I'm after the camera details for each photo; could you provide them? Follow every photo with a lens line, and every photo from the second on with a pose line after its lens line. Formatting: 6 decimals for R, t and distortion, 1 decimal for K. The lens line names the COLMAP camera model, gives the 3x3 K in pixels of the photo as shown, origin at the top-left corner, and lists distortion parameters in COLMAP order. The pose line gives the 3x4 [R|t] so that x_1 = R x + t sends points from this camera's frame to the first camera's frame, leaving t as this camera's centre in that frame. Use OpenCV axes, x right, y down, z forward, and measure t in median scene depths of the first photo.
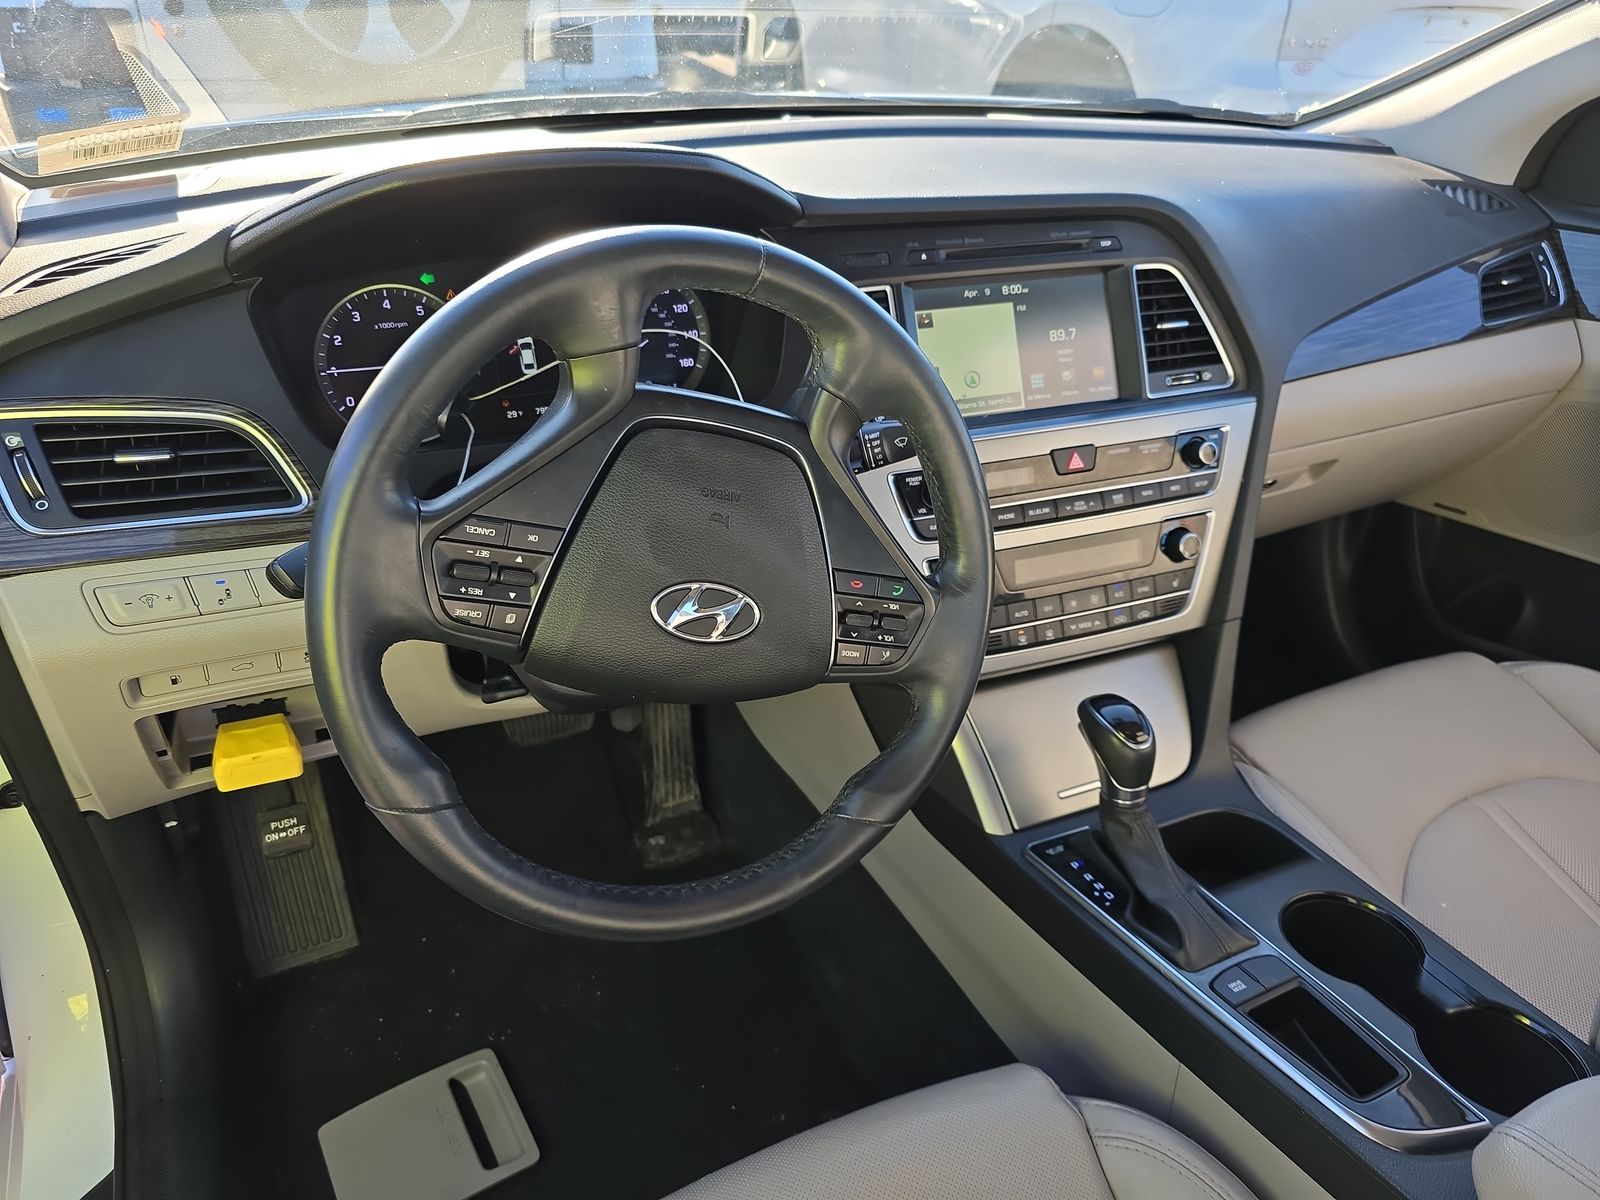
lens RADIAL K [[1078.0, 0, 802.0], [0, 1078.0, 600.6], [0, 0, 1]] dist [-0.009270, -0.014460]
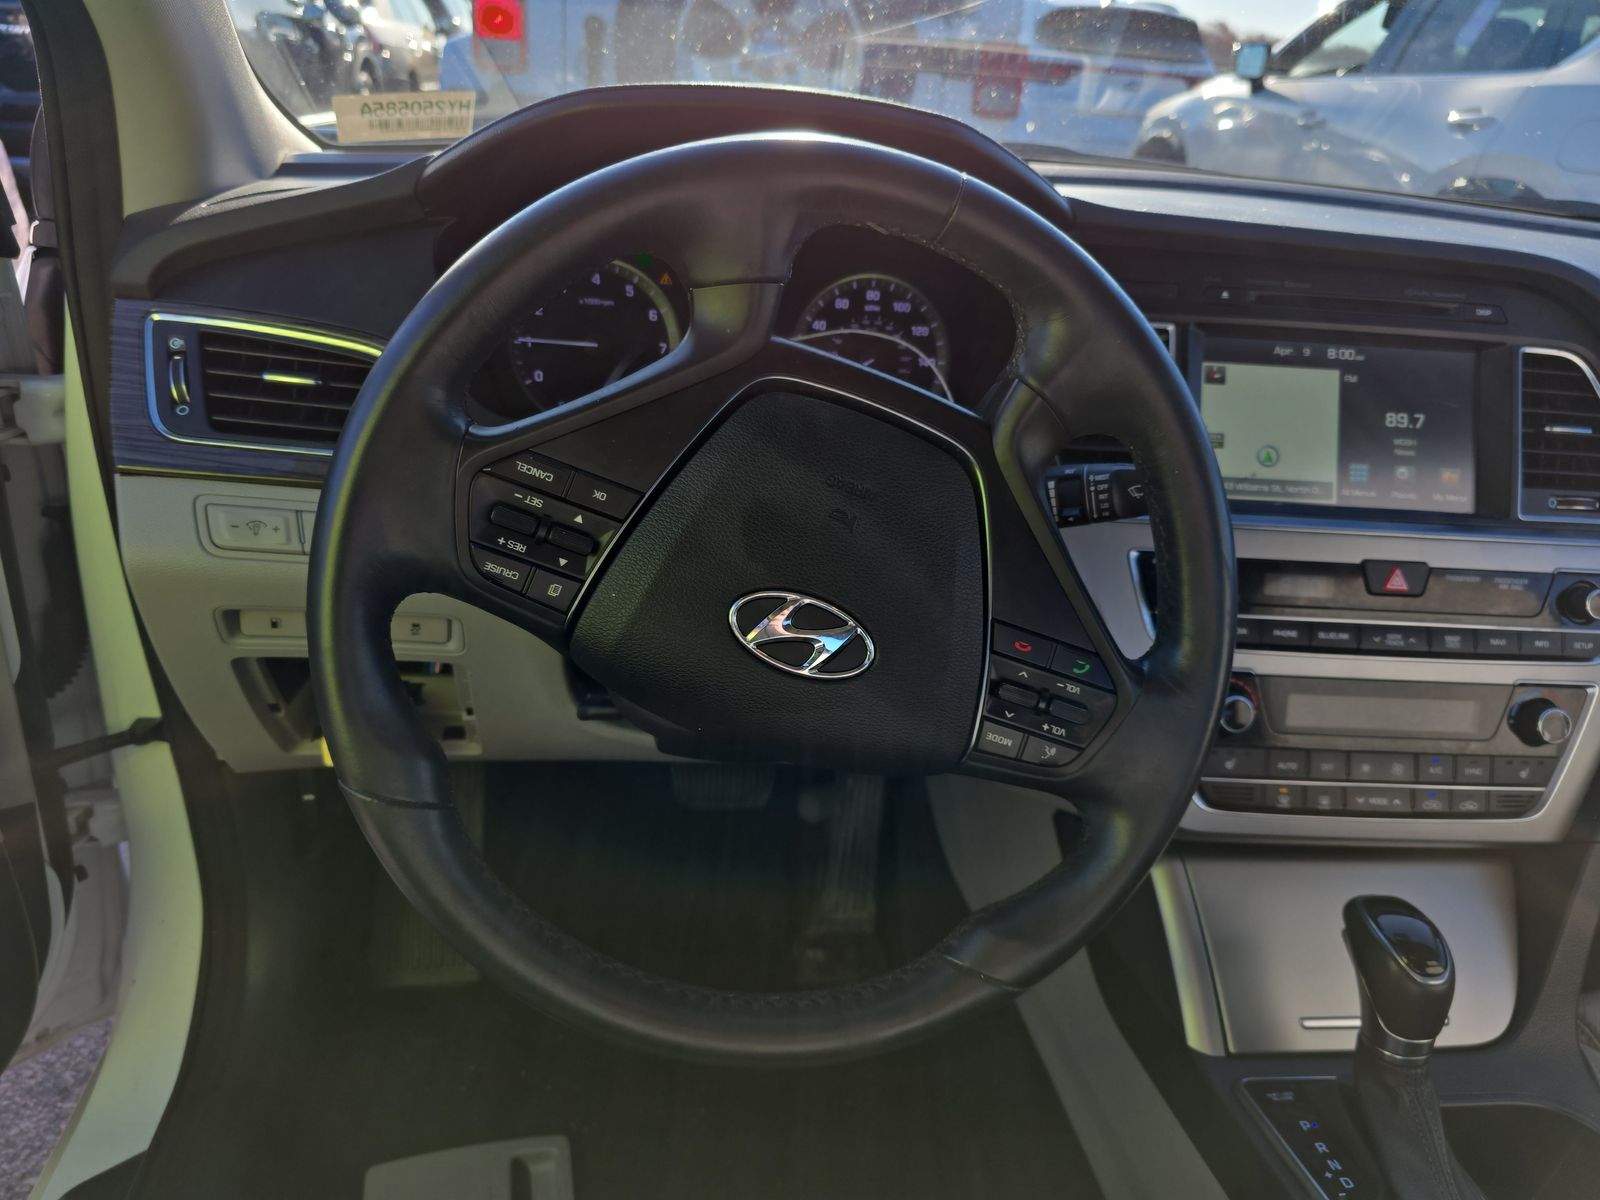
lens RADIAL K [[1078.0, 0, 806.9], [0, 1078.0, 607.6], [0, 0, 1]] dist [-0.009270, -0.014460]
pose [[0.943139, 0.169181, -0.286125, 0.086994], [-0.201537, 0.975567, -0.087479, 0.039245], [0.264334, 0.140170, 0.954191, 0.186984]]
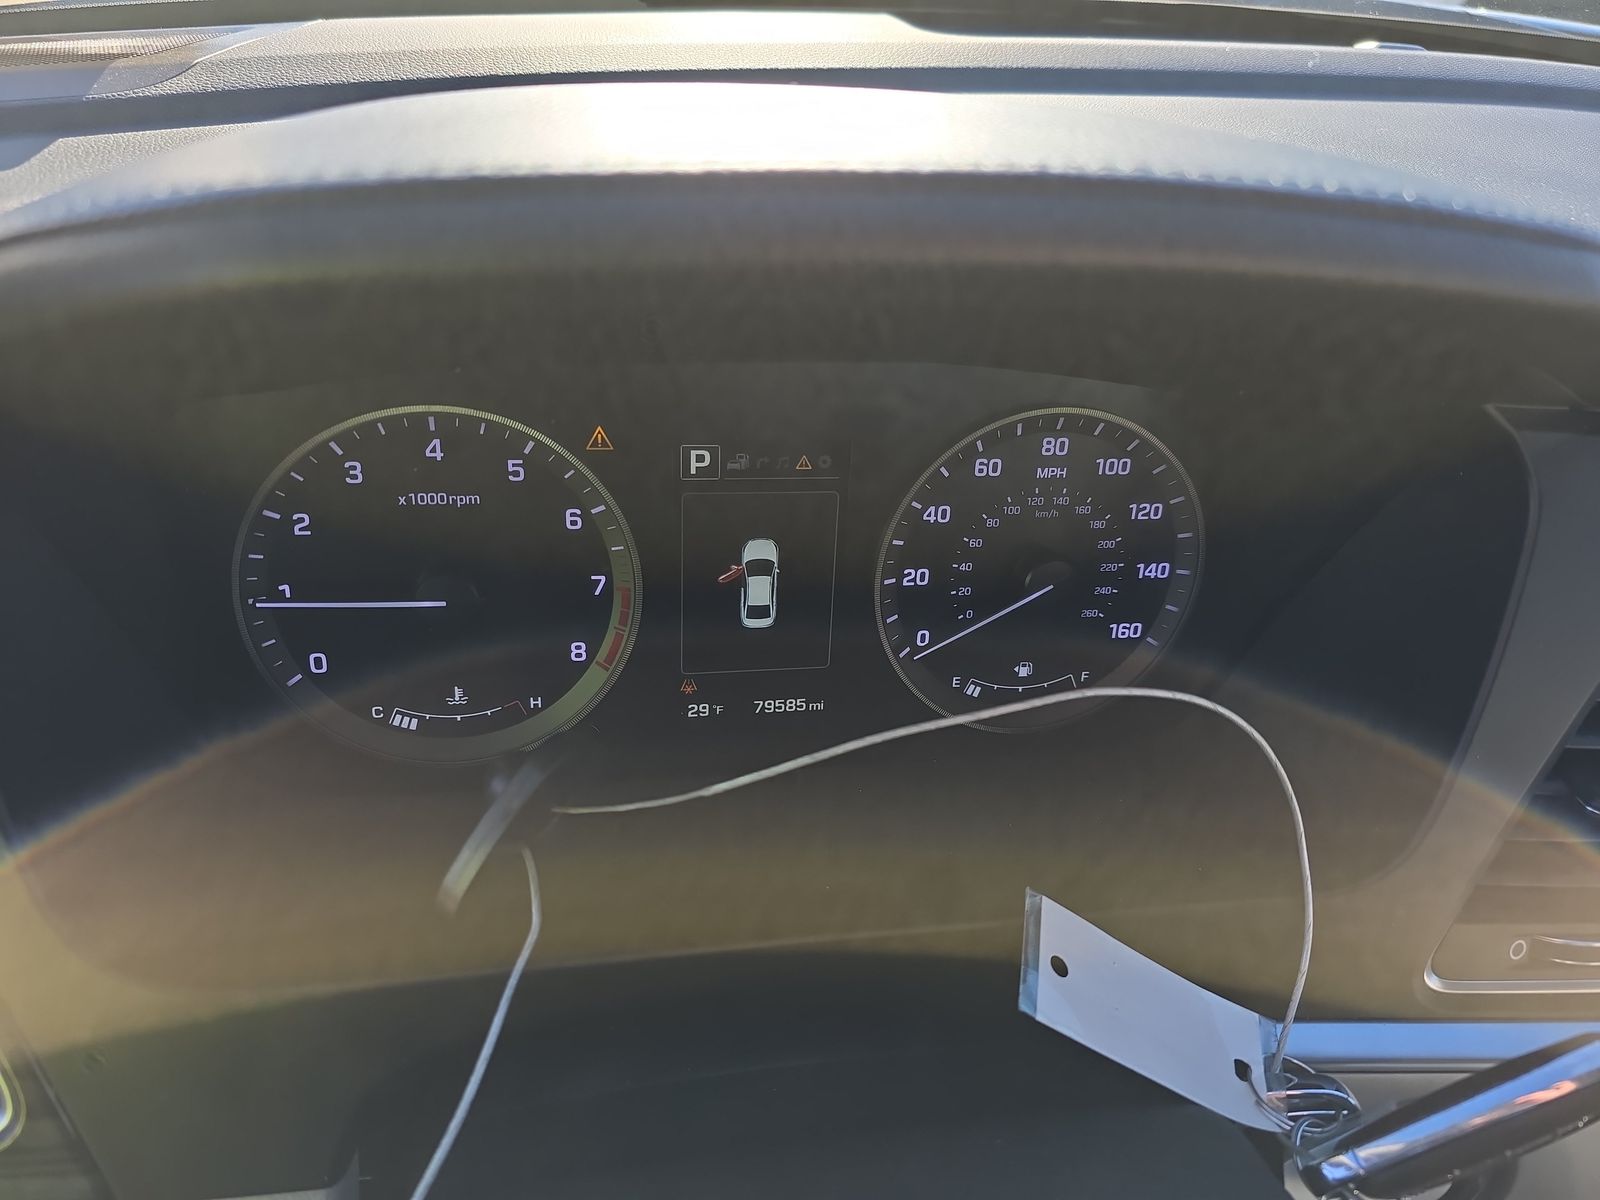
lens RADIAL K [[1078.0, 0, 770.7], [0, 1078.0, 560.6], [0, 0, 1]] dist [-0.009270, -0.014460]
pose [[0.948596, 0.216292, -0.231050, -0.153041], [-0.201158, 0.975647, 0.087457, -0.266343], [0.244340, -0.036483, 0.969003, 0.583335]]
